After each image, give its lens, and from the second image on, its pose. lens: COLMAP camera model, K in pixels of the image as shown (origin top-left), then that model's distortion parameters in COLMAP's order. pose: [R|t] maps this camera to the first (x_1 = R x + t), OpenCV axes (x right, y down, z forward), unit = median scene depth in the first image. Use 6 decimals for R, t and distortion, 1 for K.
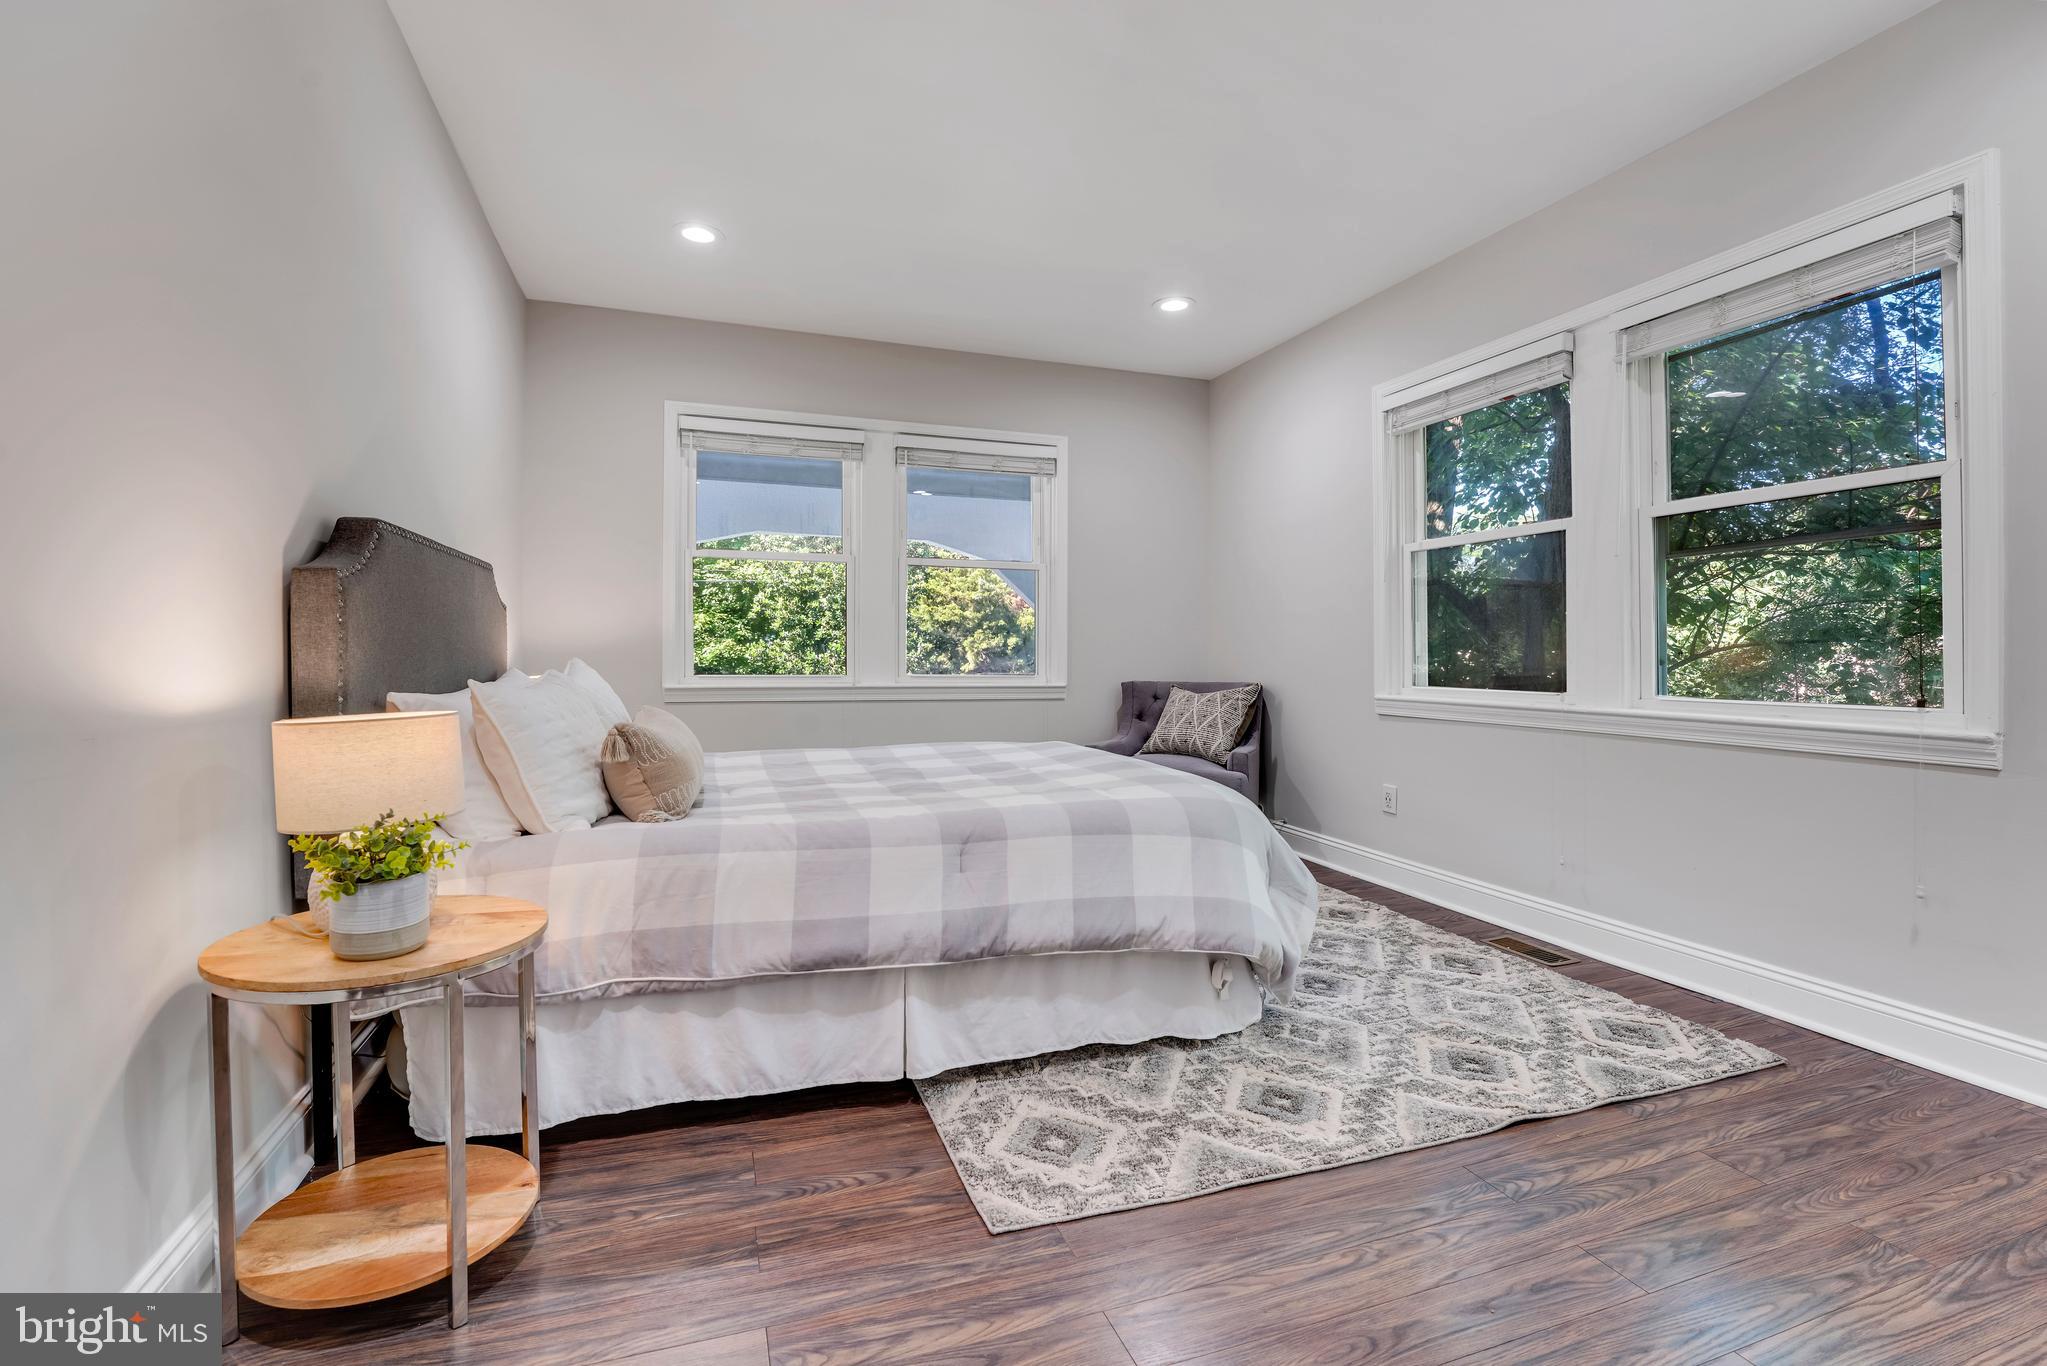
lens RADIAL K [[848.2, 0, 1065.8], [0, 848.2, 678.1], [0, 0, 1]] dist [-0.016275, -0.000034]
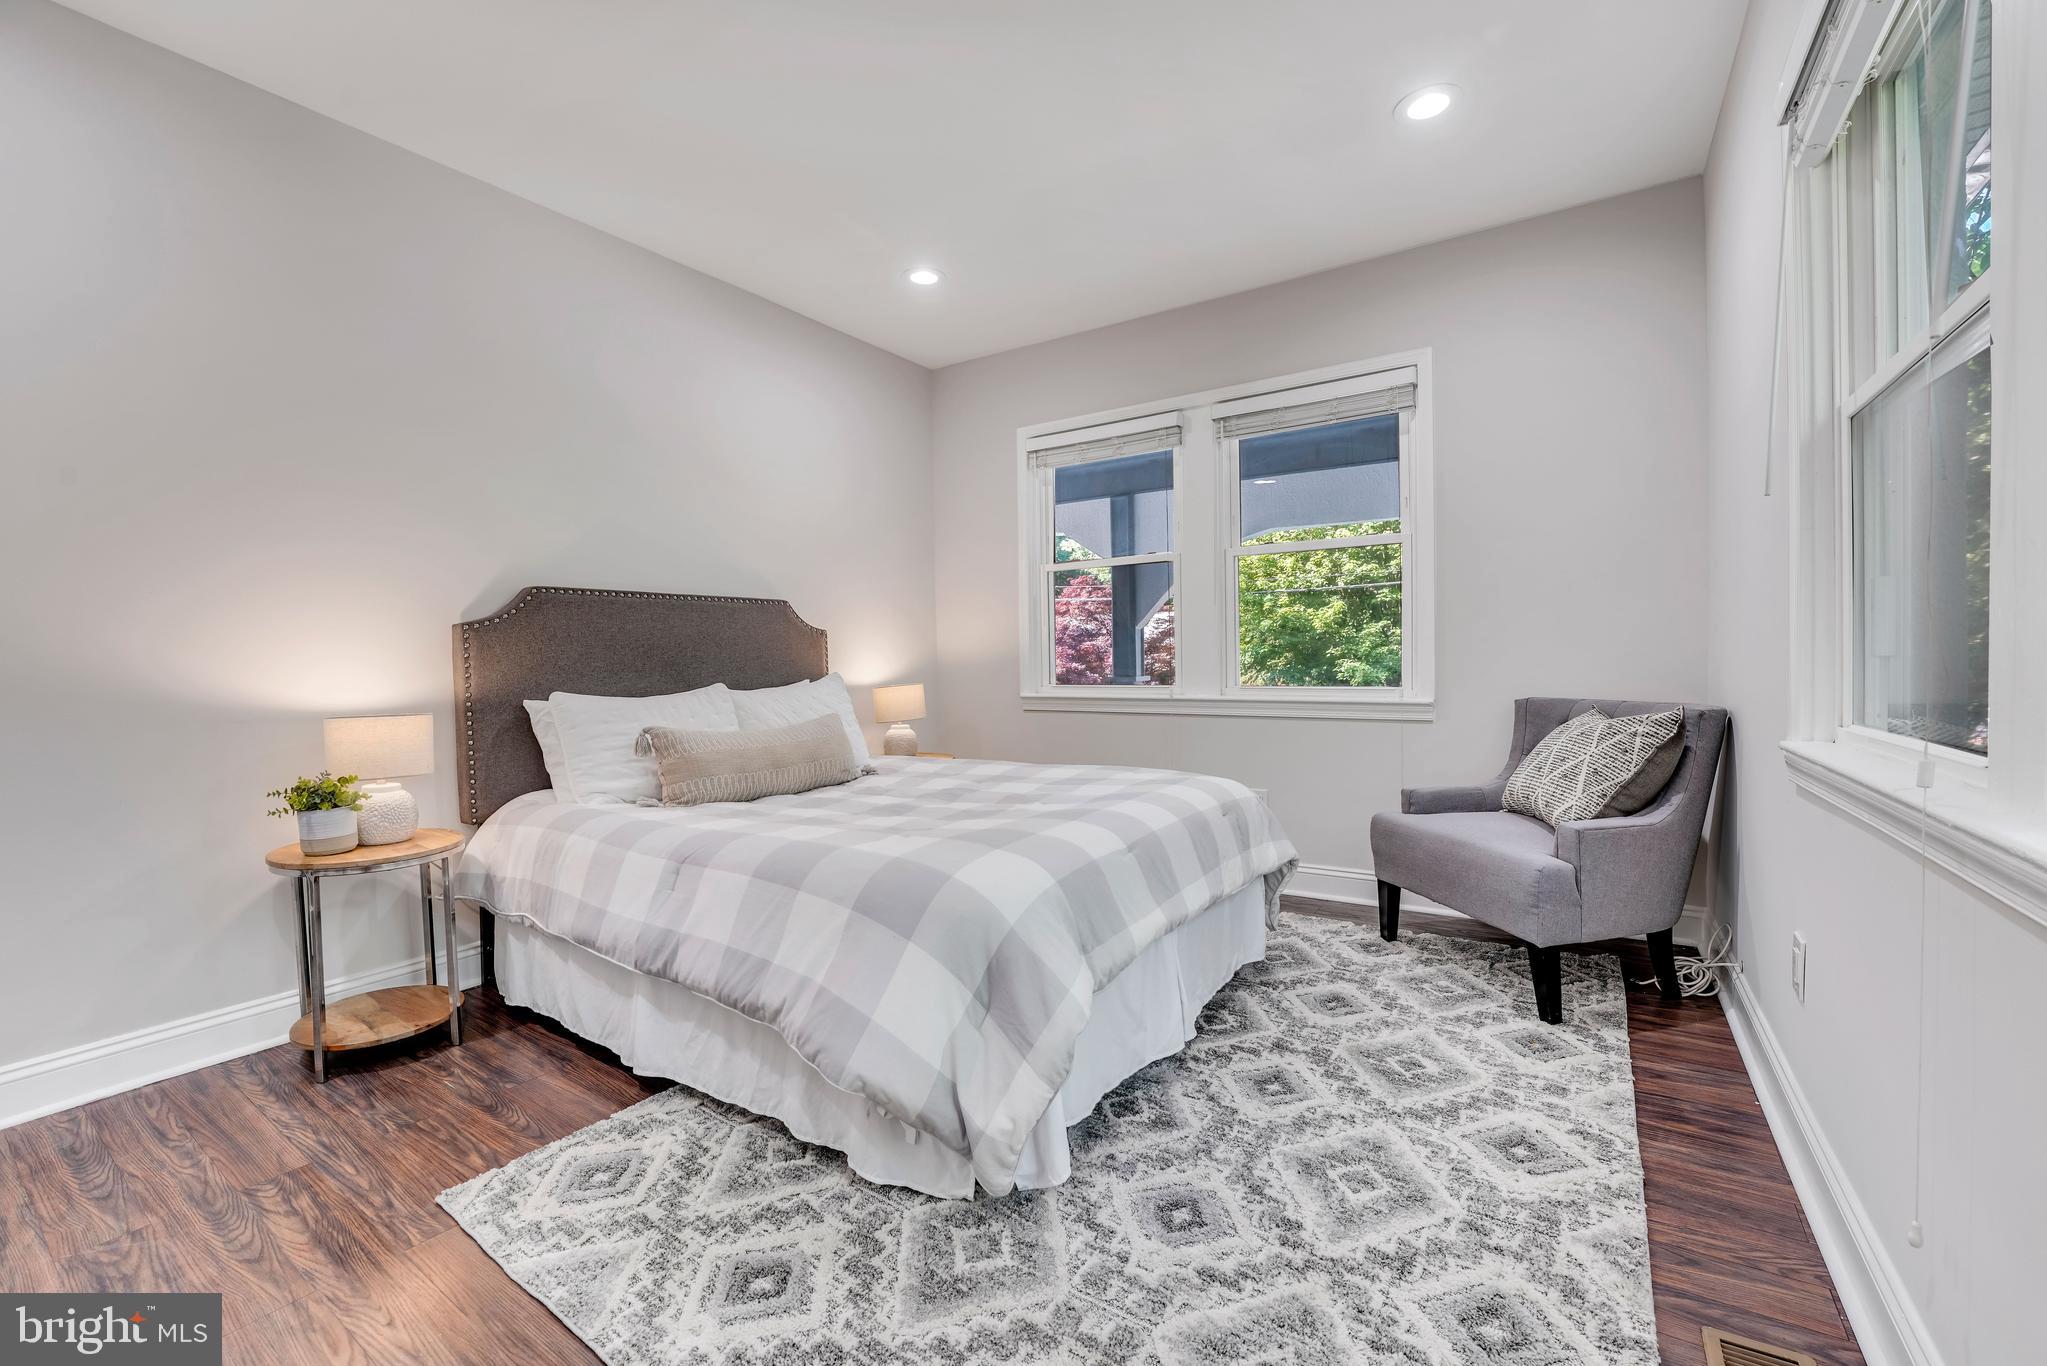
lens RADIAL K [[905.5, 0, 1071.8], [0, 905.5, 683.4], [0, 0, 1]] dist [-0.021889, -0.000077]
pose [[0.596637, 0.013214, -0.802403, 0.709349], [-0.002960, 0.999894, 0.014265, -0.025663], [0.802506, -0.006136, 0.596613, 0.511696]]
